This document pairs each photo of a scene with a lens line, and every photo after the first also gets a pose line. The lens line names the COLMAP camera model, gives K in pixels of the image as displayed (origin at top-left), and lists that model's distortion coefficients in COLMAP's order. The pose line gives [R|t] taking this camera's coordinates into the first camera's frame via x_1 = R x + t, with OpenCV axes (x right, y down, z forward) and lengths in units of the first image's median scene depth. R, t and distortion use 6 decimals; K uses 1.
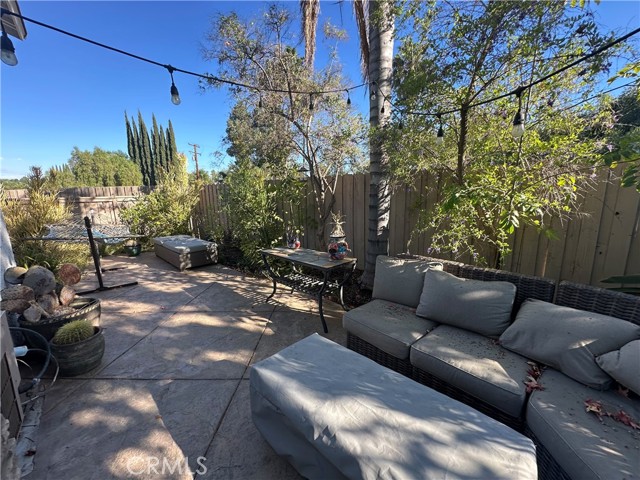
lens RADIAL K [[254.1, 0, 320.0], [0, 254.1, 240.0], [0, 0, 1]] dist [-0.008043, -0.000229]
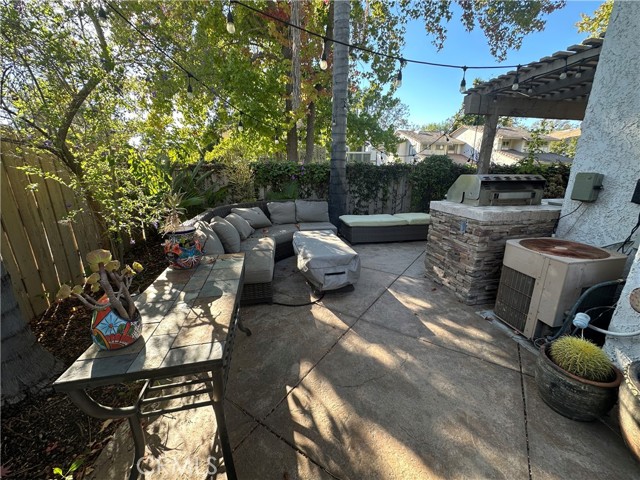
lens RADIAL K [[254.1, 0, 320.0], [0, 254.1, 240.0], [0, 0, 1]] dist [-0.008043, -0.000229]
pose [[-0.832828, -0.125728, 0.539064, -0.285752], [0.120257, 0.909505, 0.397919, -0.103885], [-0.540311, 0.396224, -0.742341, 0.698831]]
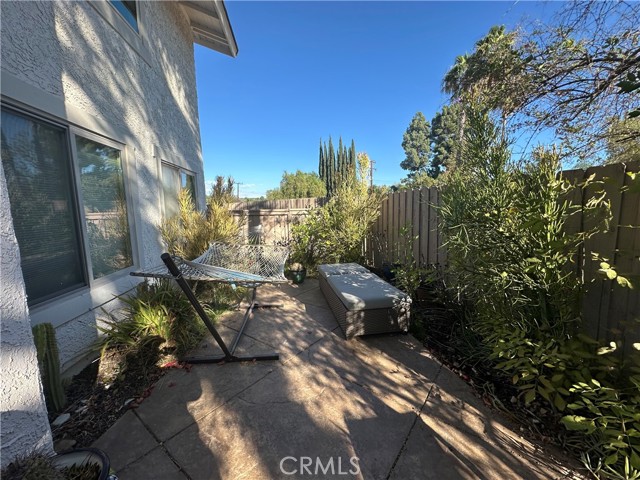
lens RADIAL K [[254.1, 0, 320.0], [0, 254.1, 240.0], [0, 0, 1]] dist [-0.008043, -0.000229]
pose [[0.807489, 0.072488, -0.585411, -0.265644], [-0.103186, 0.994477, -0.019189, -0.077443], [0.580787, 0.075901, 0.810509, 0.462380]]
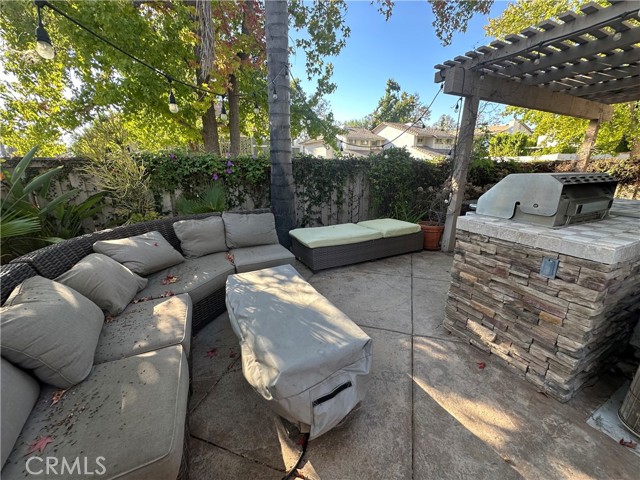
lens RADIAL K [[252.7, 0, 319.4], [0, 252.7, 242.5], [0, 0, 1]] dist [-0.001907, -0.000121]
pose [[-0.952102, -0.065297, 0.298726, -0.090714], [0.079907, 0.889855, 0.449191, -0.065785], [-0.295154, 0.451546, -0.842016, 0.464930]]
